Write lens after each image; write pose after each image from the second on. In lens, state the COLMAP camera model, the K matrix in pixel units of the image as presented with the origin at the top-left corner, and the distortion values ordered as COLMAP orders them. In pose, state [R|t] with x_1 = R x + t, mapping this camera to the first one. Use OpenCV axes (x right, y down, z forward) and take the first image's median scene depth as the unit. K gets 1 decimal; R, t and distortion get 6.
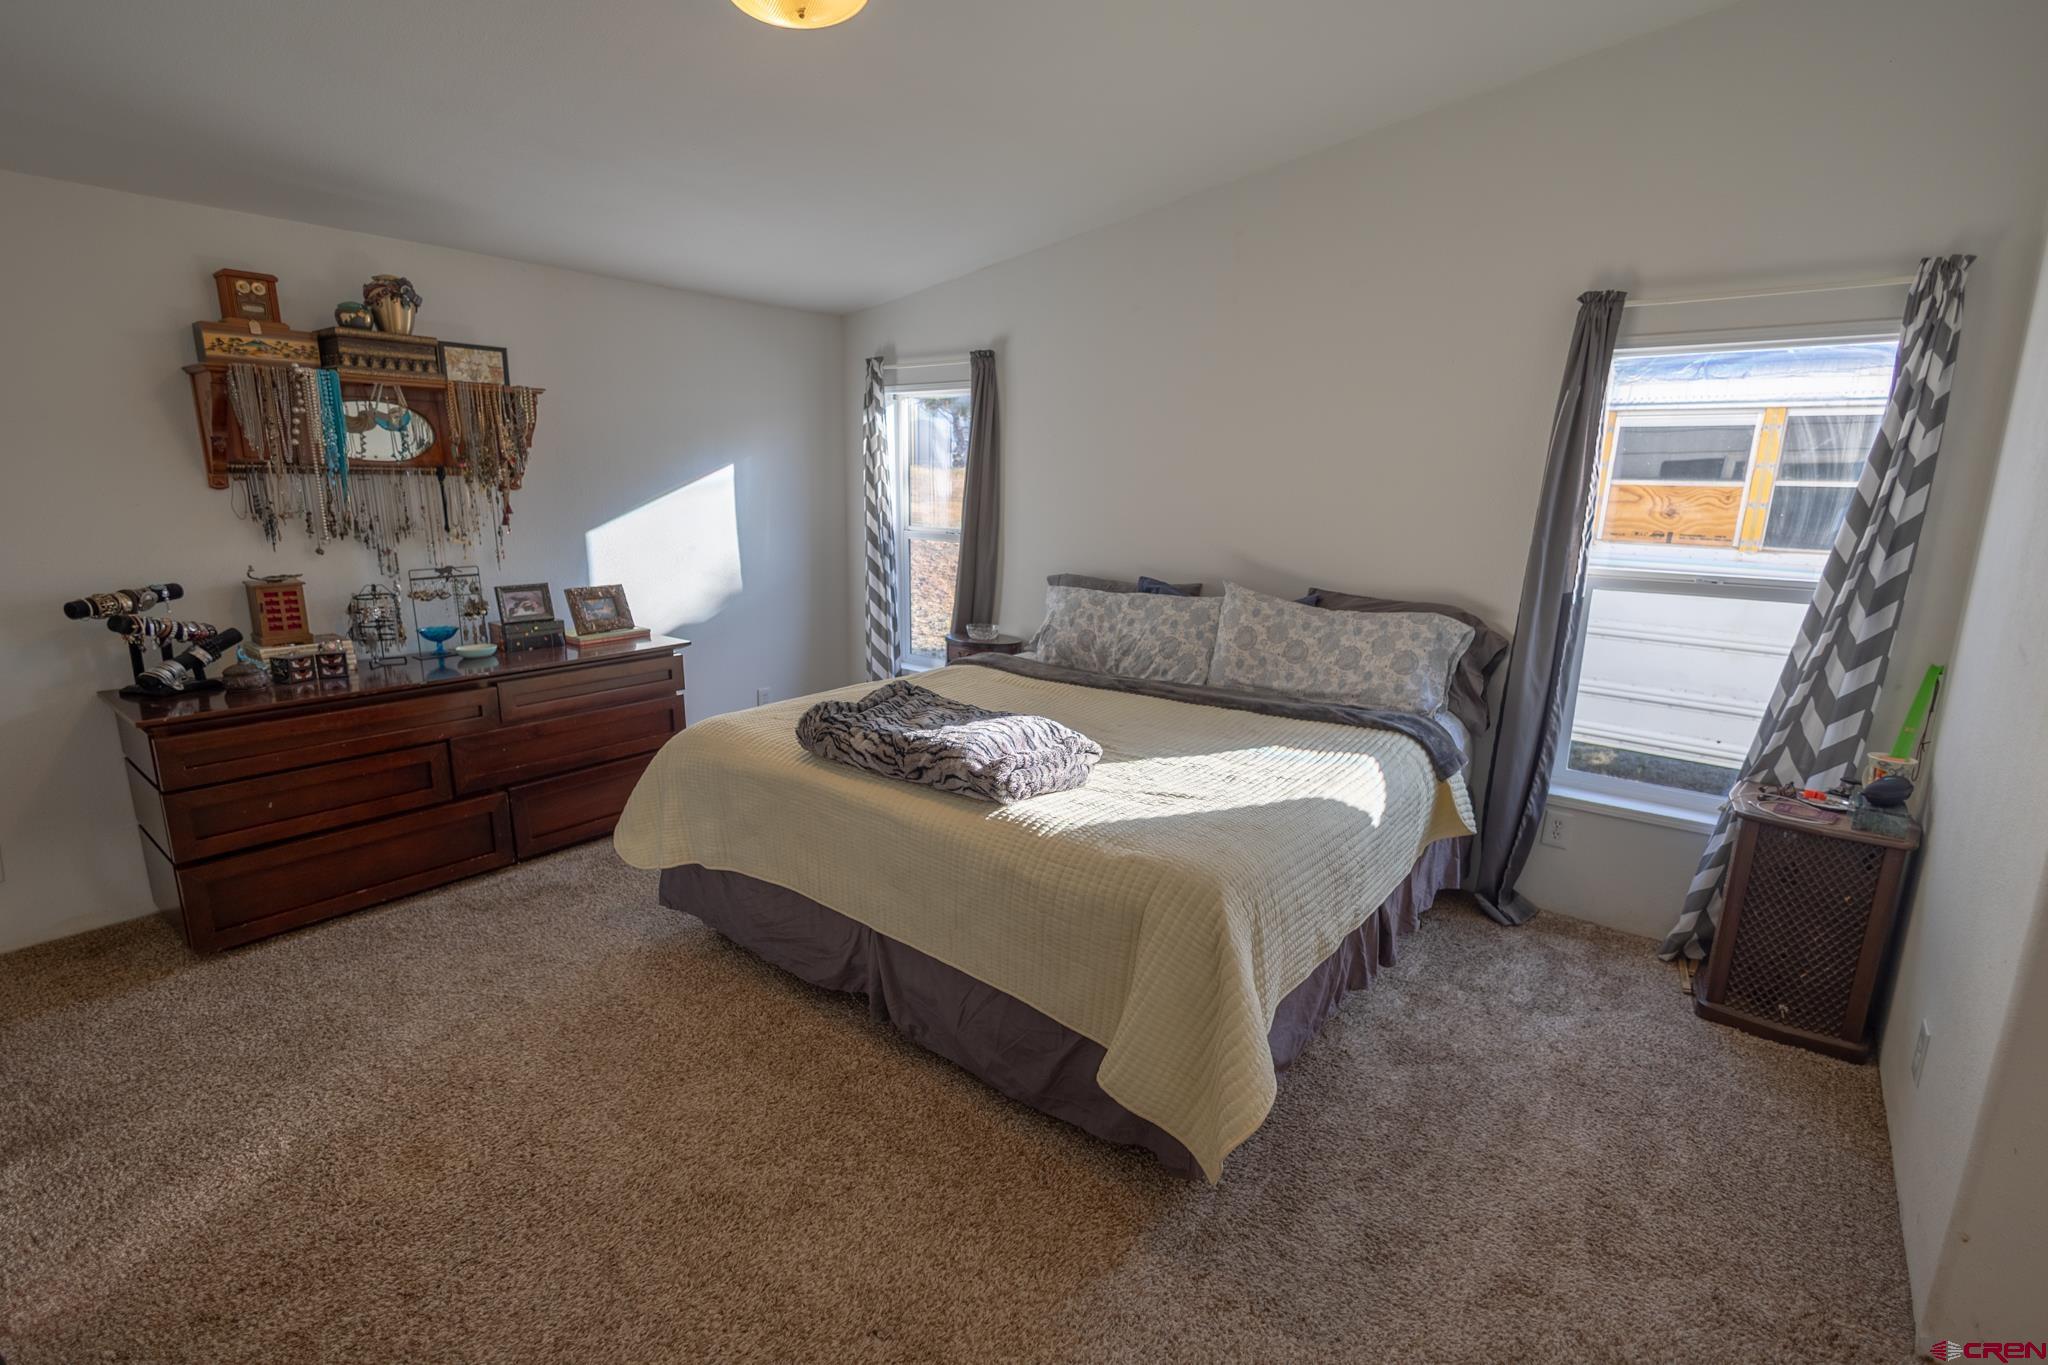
lens RADIAL K [[947.0, 0, 1029.0], [0, 947.0, 680.3], [0, 0, 1]] dist [0.006139, 0.000857]
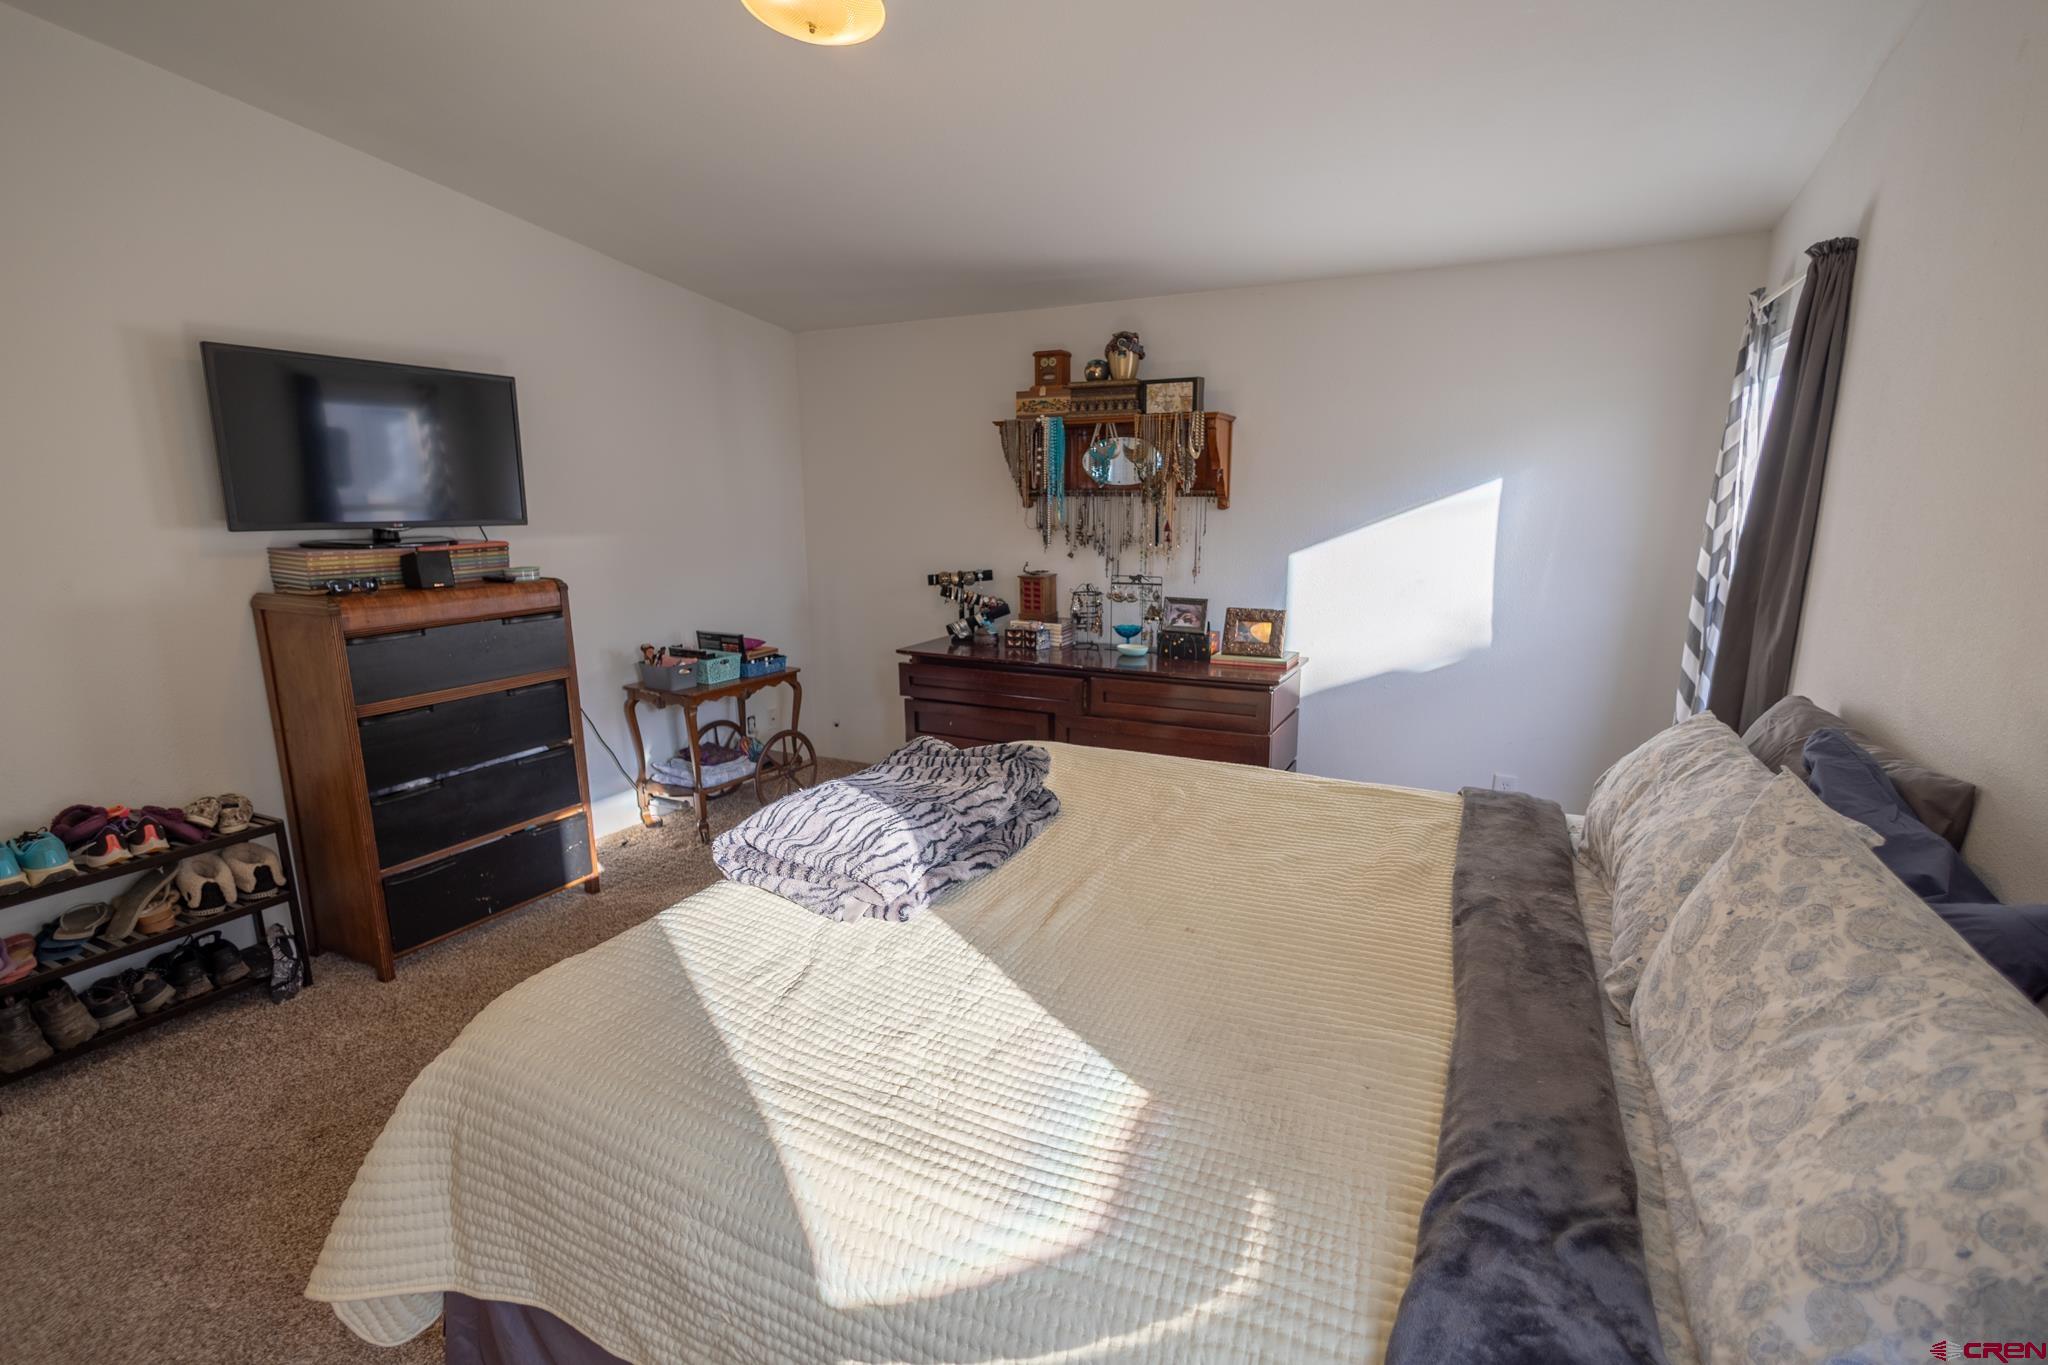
lens RADIAL K [[947.0, 0, 1019.9], [0, 947.0, 681.8], [0, 0, 1]] dist [0.006139, 0.000857]
pose [[0.198054, 0.183618, -0.962839, 0.514654], [-0.200287, 0.969153, 0.143624, -0.136244], [0.959510, 0.164399, 0.228721, 0.644502]]
